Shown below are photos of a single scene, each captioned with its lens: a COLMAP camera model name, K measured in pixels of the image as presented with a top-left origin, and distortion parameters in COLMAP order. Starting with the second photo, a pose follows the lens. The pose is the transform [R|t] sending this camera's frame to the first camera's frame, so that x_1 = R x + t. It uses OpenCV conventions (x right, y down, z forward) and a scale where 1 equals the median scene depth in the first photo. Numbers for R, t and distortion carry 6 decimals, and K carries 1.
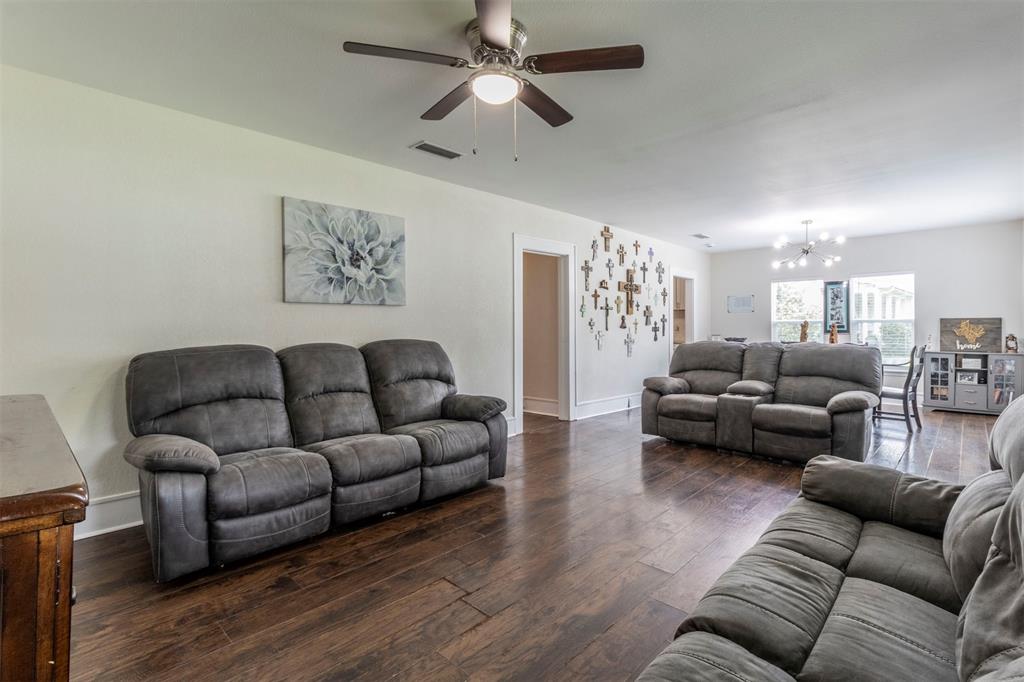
lens RADIAL K [[476.4, 0, 513.1], [0, 476.4, 337.2], [0, 0, 1]] dist [-0.002286, -0.000176]
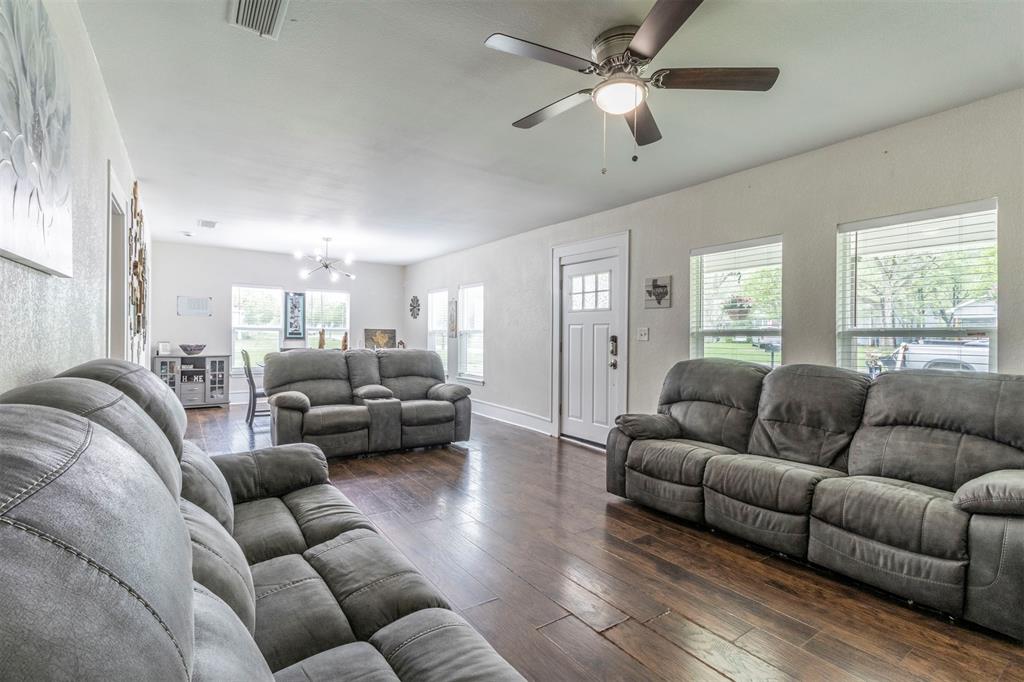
lens RADIAL K [[478.4, 0, 509.4], [0, 478.4, 339.5], [0, 0, 1]] dist [0.000713, 0.000430]
pose [[0.192739, -0.000133, 0.981250, -0.364015], [0.005323, 0.999985, -0.000910, -0.006443], [-0.981236, 0.005399, 0.192737, 0.352935]]
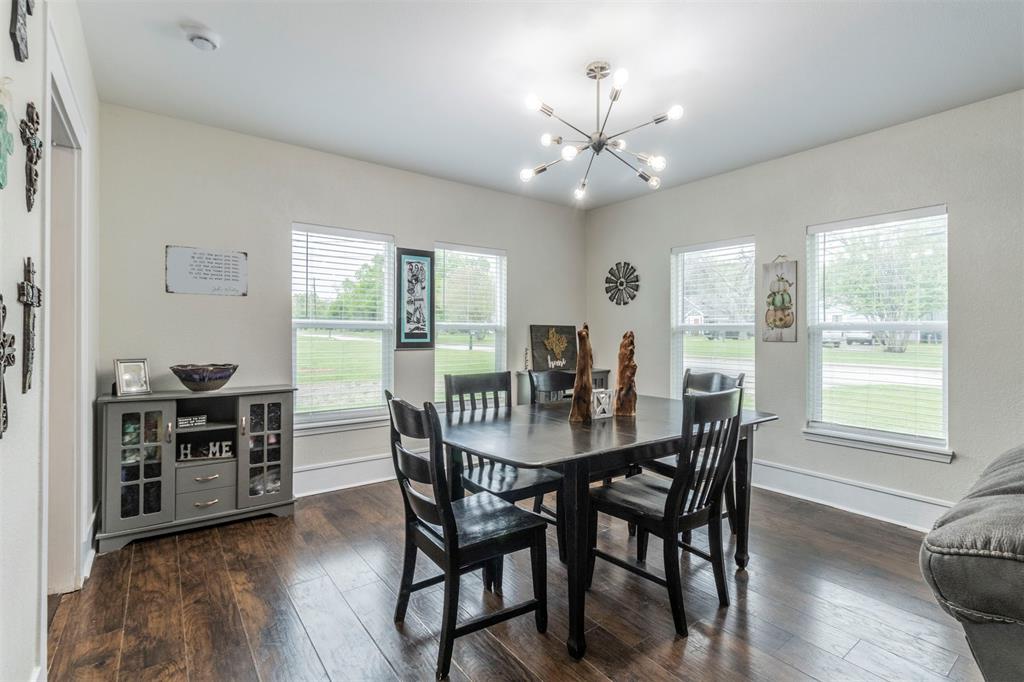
lens RADIAL K [[478.4, 0, 515.5], [0, 478.4, 335.4], [0, 0, 1]] dist [0.000713, 0.000430]
pose [[0.158864, 0.002641, 0.987297, 0.205012], [0.012855, 0.999906, -0.004744, -0.021839], [-0.987217, 0.013446, 0.158815, 0.947763]]
